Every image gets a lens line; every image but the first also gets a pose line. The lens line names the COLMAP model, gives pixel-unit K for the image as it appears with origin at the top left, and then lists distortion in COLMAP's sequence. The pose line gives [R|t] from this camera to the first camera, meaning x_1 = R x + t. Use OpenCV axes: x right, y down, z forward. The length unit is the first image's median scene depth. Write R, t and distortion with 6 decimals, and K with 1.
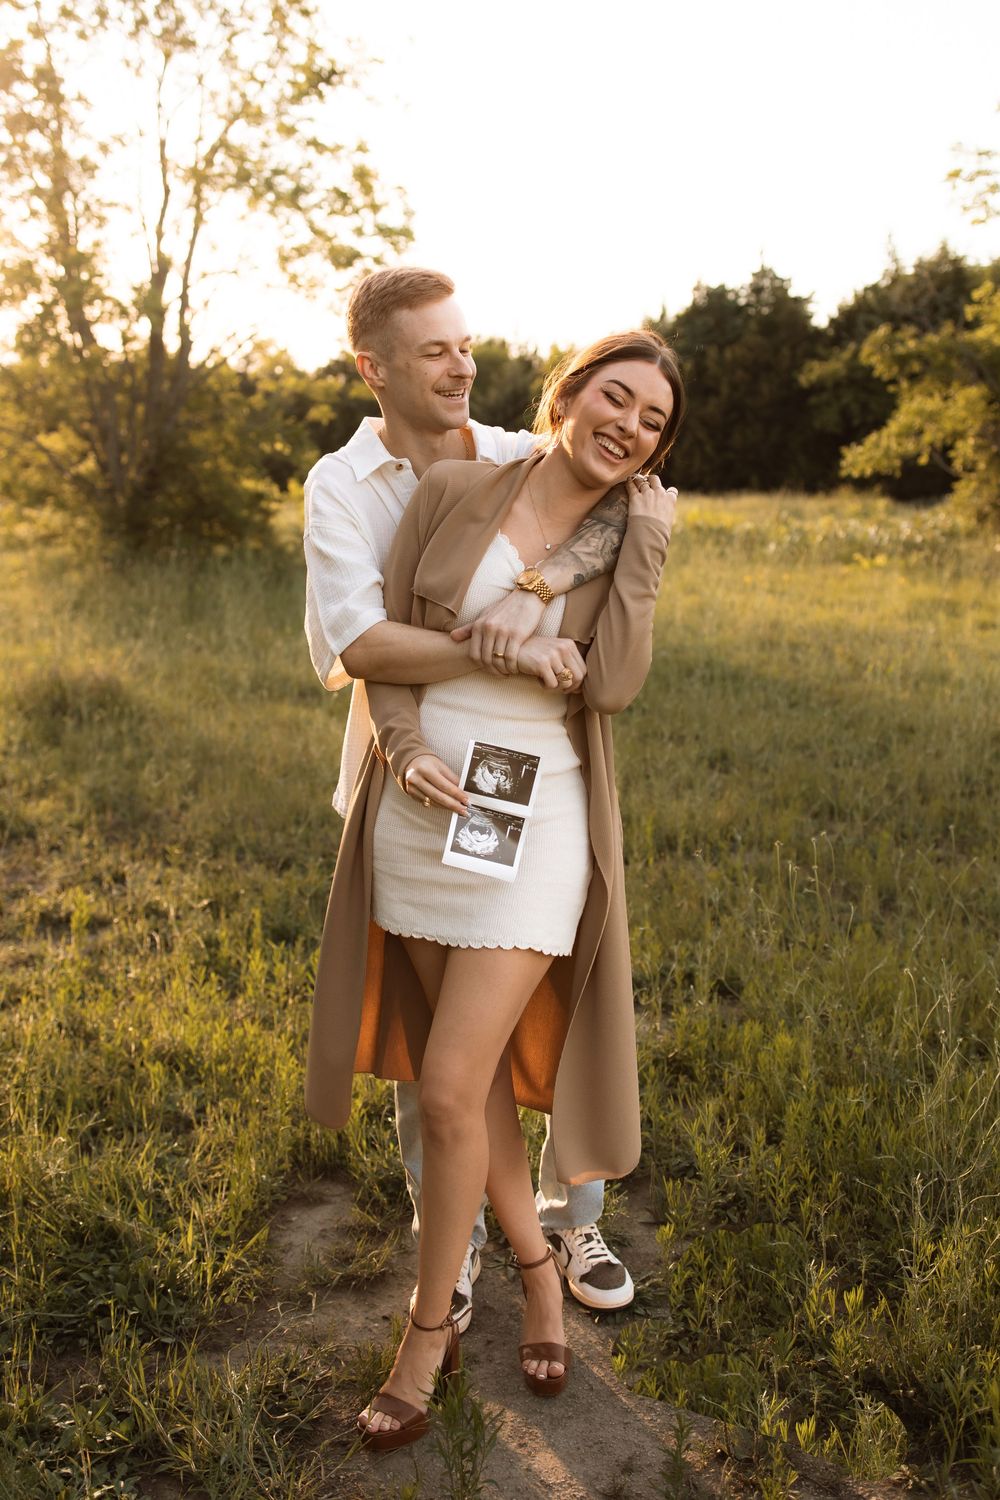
lens RADIAL K [[1545.3, 0, 501.0], [0, 1545.3, 682.7], [0, 0, 1]] dist [-0.004737, -0.007475]
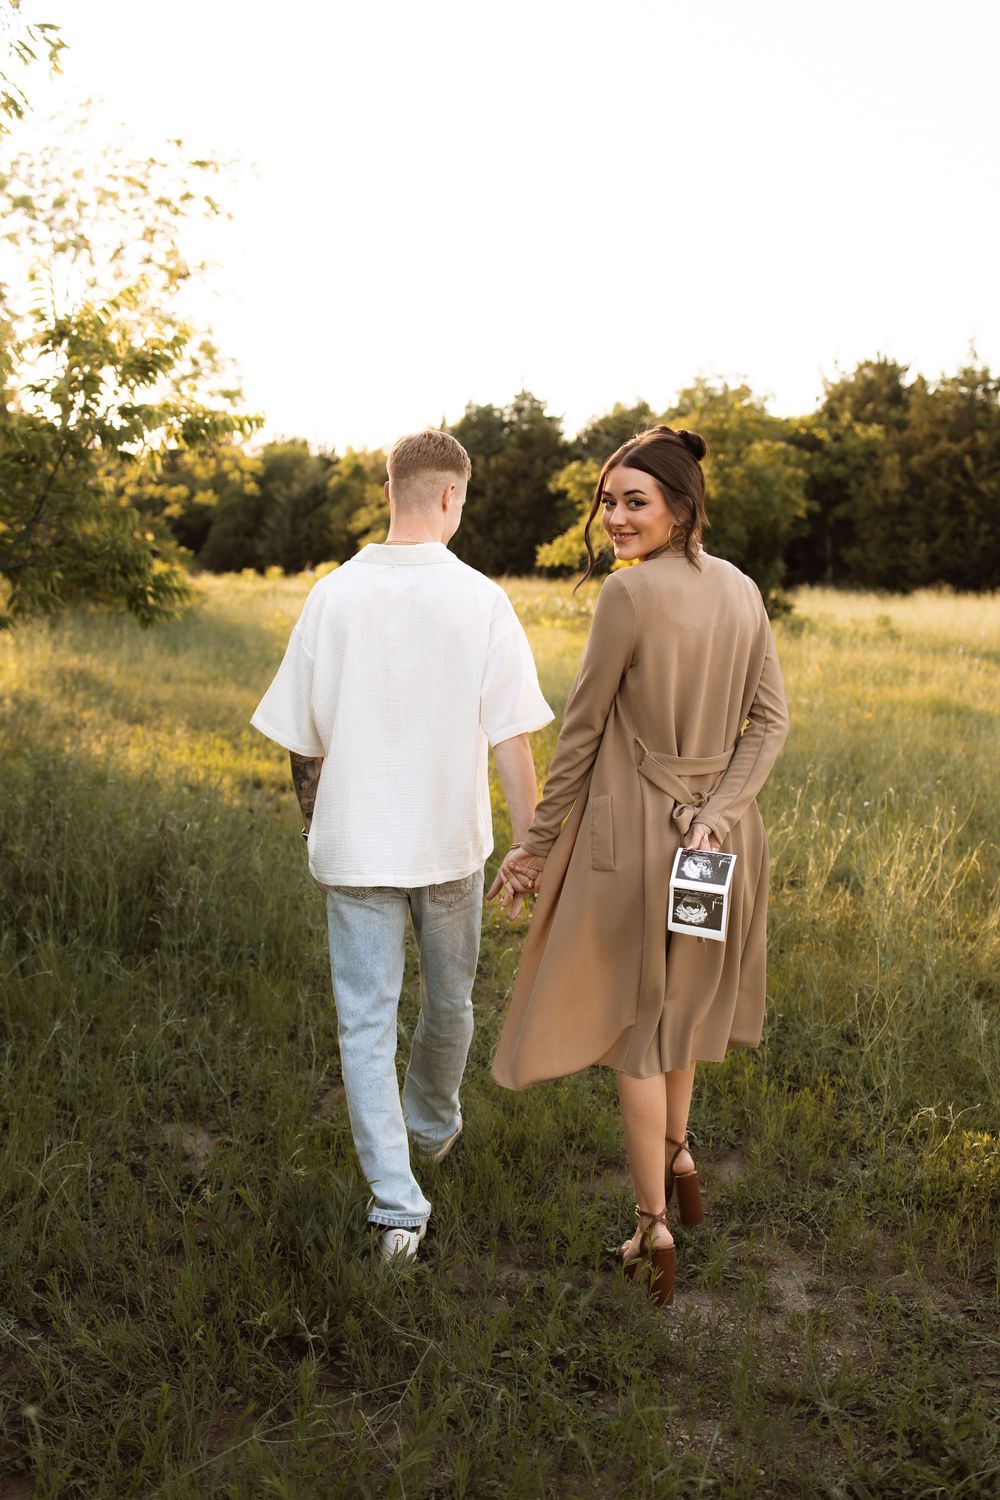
lens RADIAL K [[1484.5, 0, 512.5], [0, 1484.5, 754.8], [0, 0, 1]] dist [-0.002090, 0.005508]
pose [[0.989810, 0.006773, 0.142231, -0.004599], [-0.006447, 0.999975, -0.002759, 0.052196], [-0.142246, 0.001814, 0.989830, -0.416192]]
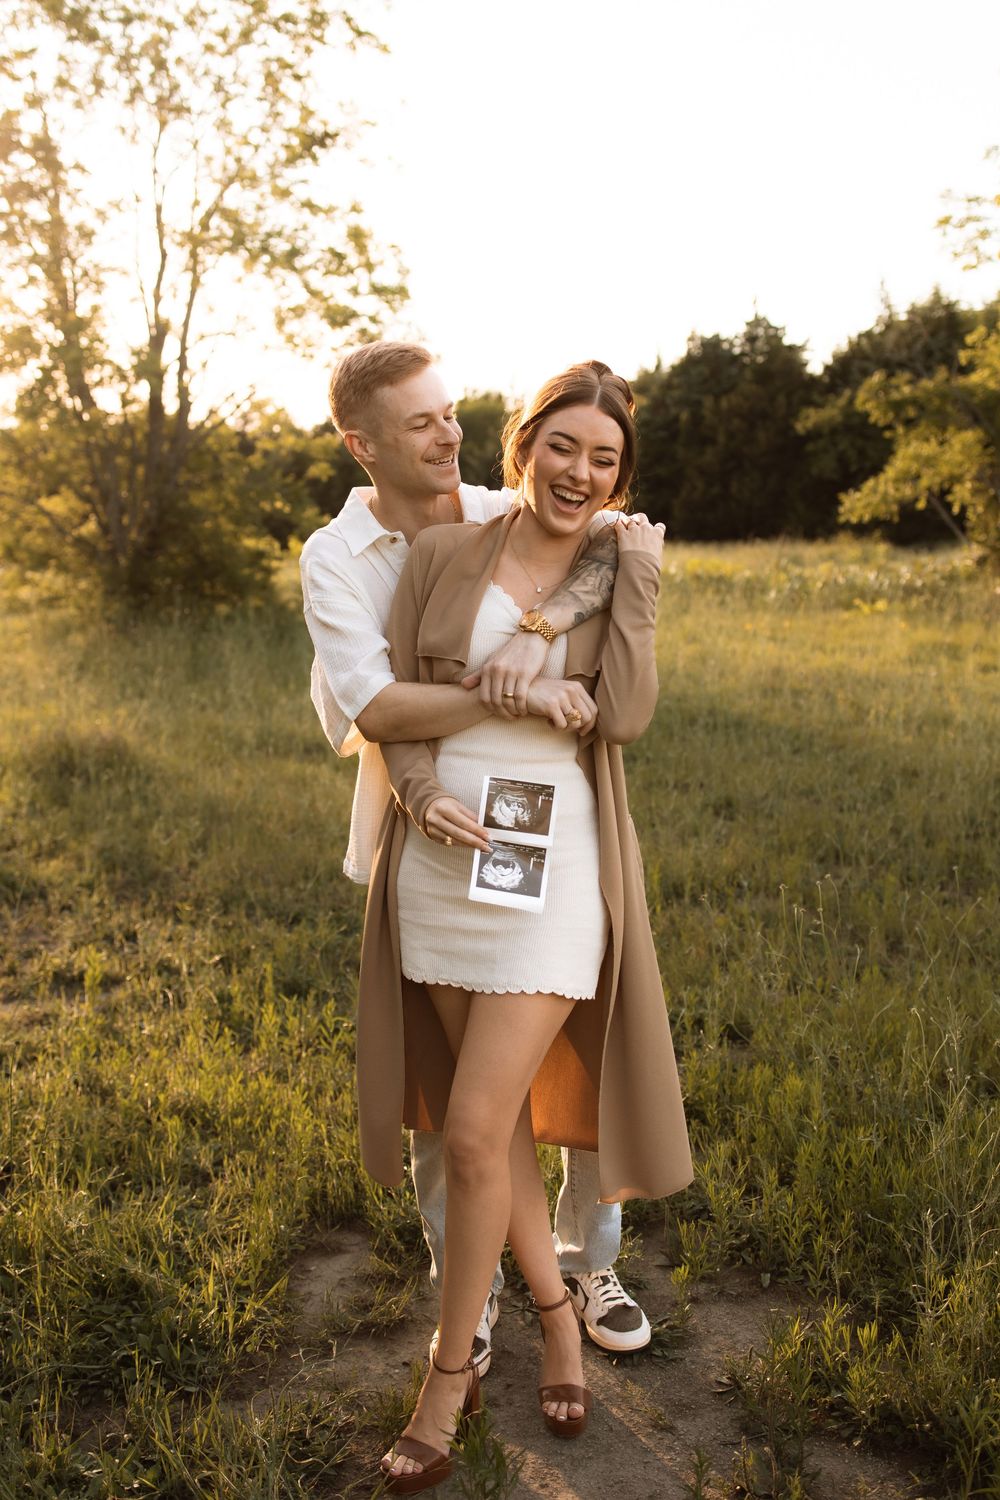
lens RADIAL K [[1550.8, 0, 494.7], [0, 1550.8, 693.8], [0, 0, 1]] dist [-0.005416, -0.002509]
pose [[0.999773, -0.020575, -0.005478, -0.000333], [0.020419, 0.999421, -0.027204, 0.000279], [0.006034, 0.027086, 0.999615, -0.004462]]
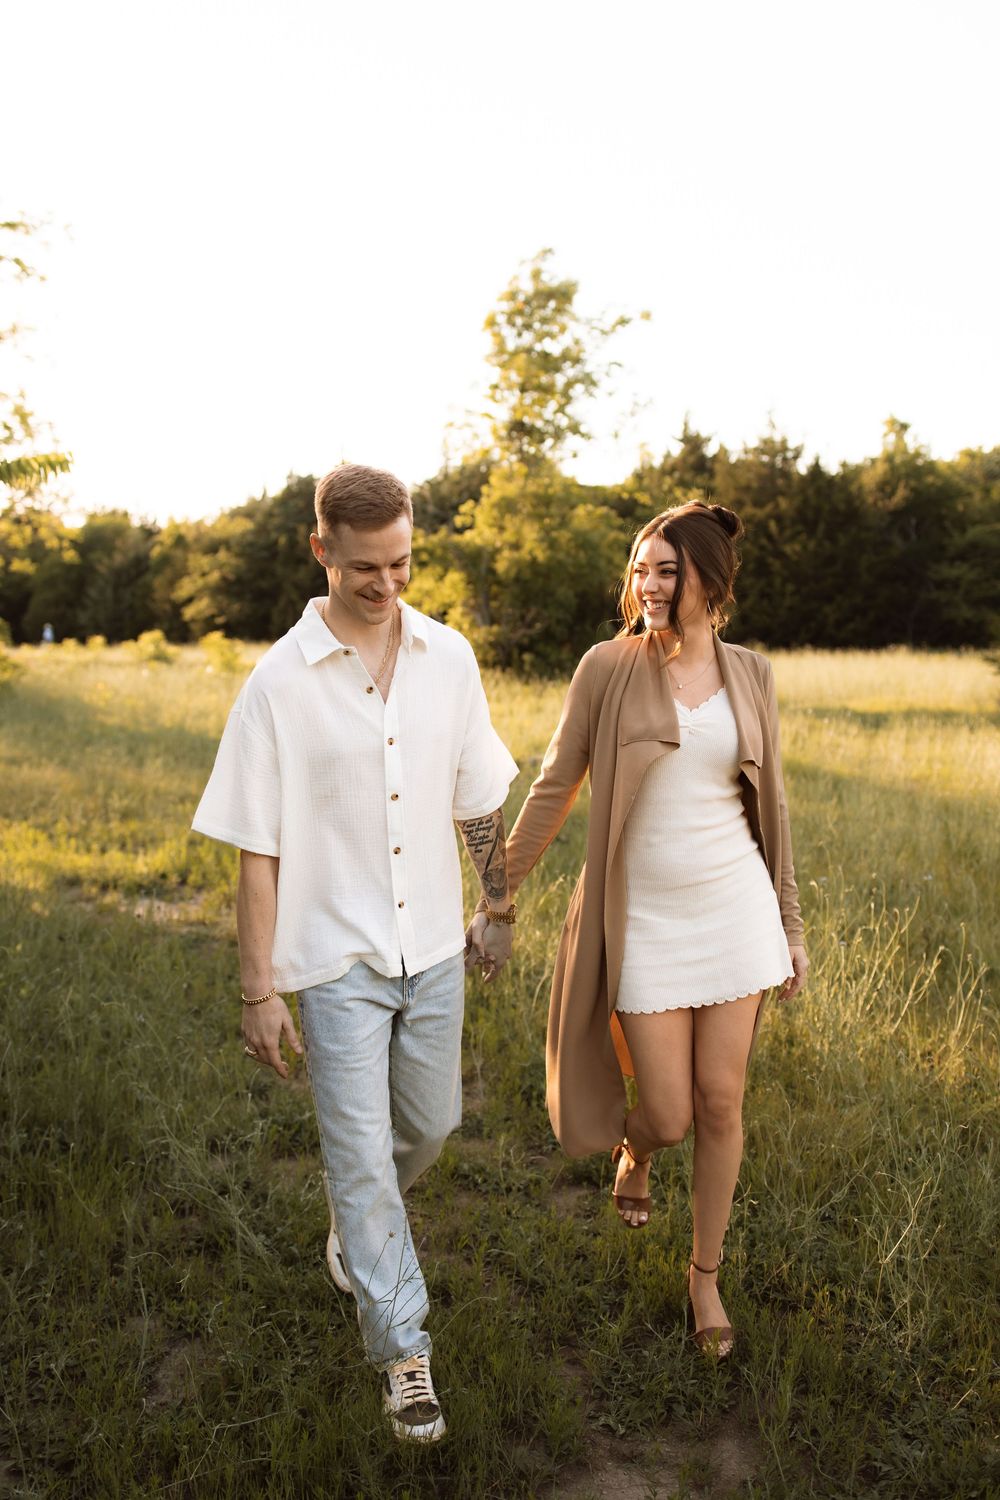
lens RADIAL K [[1421.1, 0, 494.6], [0, 1421.1, 750.4], [0, 0, 1]] dist [0.003537, -0.008055]
pose [[0.967898, -0.012196, 0.251048, -0.003167], [0.023985, 0.998746, -0.043954, 0.041560], [-0.250197, 0.048565, 0.966976, -0.338773]]
